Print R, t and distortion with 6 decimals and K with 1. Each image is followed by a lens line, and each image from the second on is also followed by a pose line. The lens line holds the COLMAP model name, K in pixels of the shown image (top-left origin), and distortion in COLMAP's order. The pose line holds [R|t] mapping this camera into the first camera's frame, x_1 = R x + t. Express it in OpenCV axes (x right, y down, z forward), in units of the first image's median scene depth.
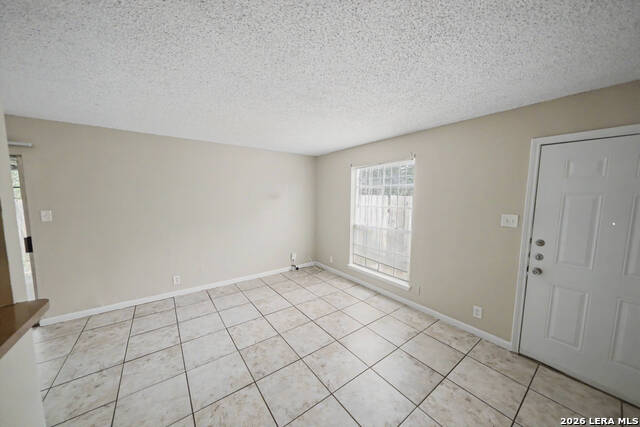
lens RADIAL K [[216.5, 0, 315.6], [0, 216.5, 215.8], [0, 0, 1]] dist [-0.003168, -0.000081]
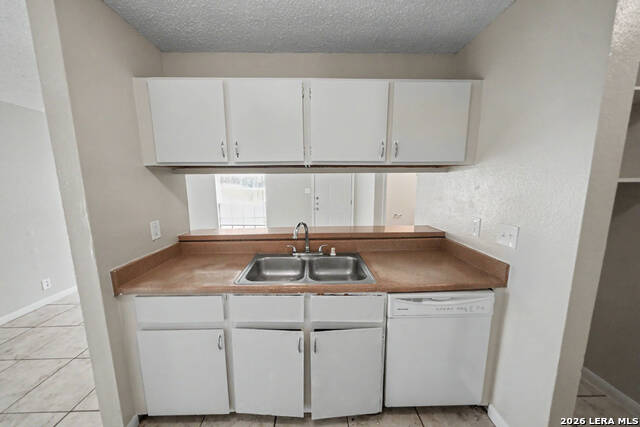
lens RADIAL K [[216.5, 0, 315.6], [0, 216.5, 215.8], [0, 0, 1]] dist [-0.003168, -0.000081]
pose [[0.570074, -0.123849, 0.812205, -0.824747], [0.090700, 0.992017, 0.087607, 0.073850], [-0.816572, 0.023724, 0.576756, -0.366916]]
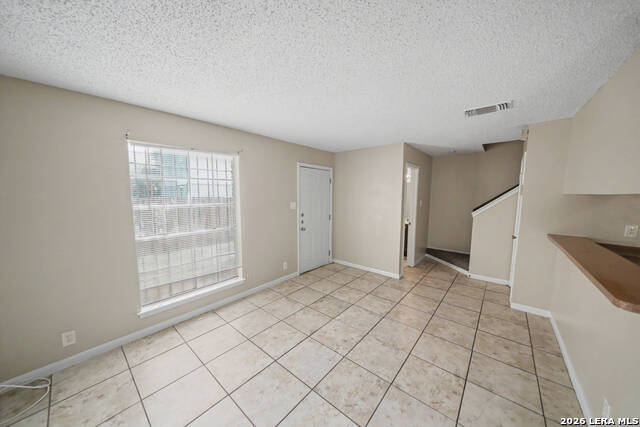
lens RADIAL K [[216.5, 0, 315.6], [0, 216.5, 215.8], [0, 0, 1]] dist [-0.003168, -0.000081]
pose [[-0.221695, -0.107949, 0.969123, -0.681516], [0.087432, 0.987650, 0.130014, -0.085329], [-0.971189, 0.113556, -0.209518, 0.926896]]
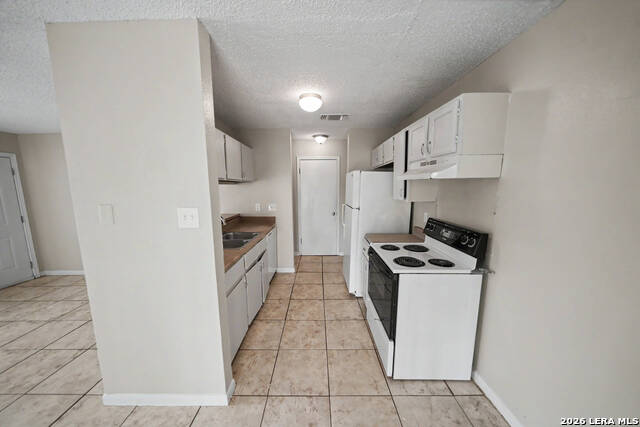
lens RADIAL K [[216.5, 0, 315.6], [0, 216.5, 215.8], [0, 0, 1]] dist [-0.003168, -0.000081]
pose [[-0.803982, -0.077029, 0.589643, -1.223529], [0.064437, 0.974451, 0.215160, -0.028597], [-0.591152, 0.210979, -0.778478, 0.433079]]
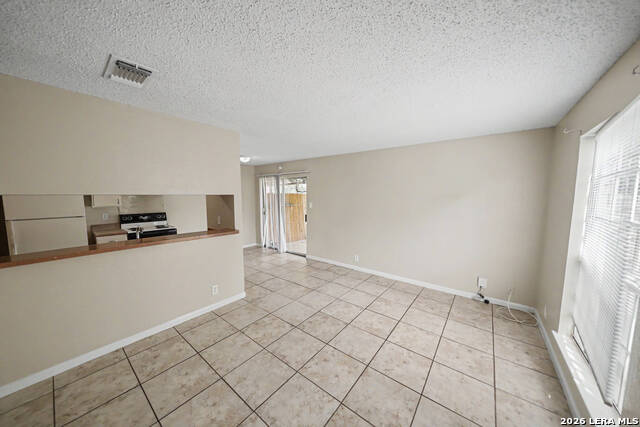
lens RADIAL K [[216.5, 0, 315.6], [0, 216.5, 215.8], [0, 0, 1]] dist [-0.003168, -0.000081]
pose [[0.264004, 0.088161, -0.960484, 0.667698], [-0.094181, 0.993411, 0.065296, -0.035434], [0.959912, 0.073221, 0.270568, 0.442450]]
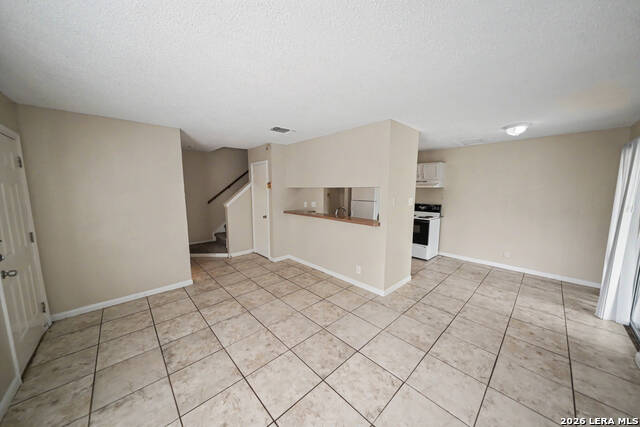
lens RADIAL K [[216.5, 0, 315.6], [0, 216.5, 215.8], [0, 0, 1]] dist [-0.003168, -0.000081]
pose [[-0.993839, 0.009001, -0.110467, -0.060104], [-0.015461, 0.975692, 0.218600, -0.120495], [0.109749, 0.218961, -0.969542, 1.358404]]
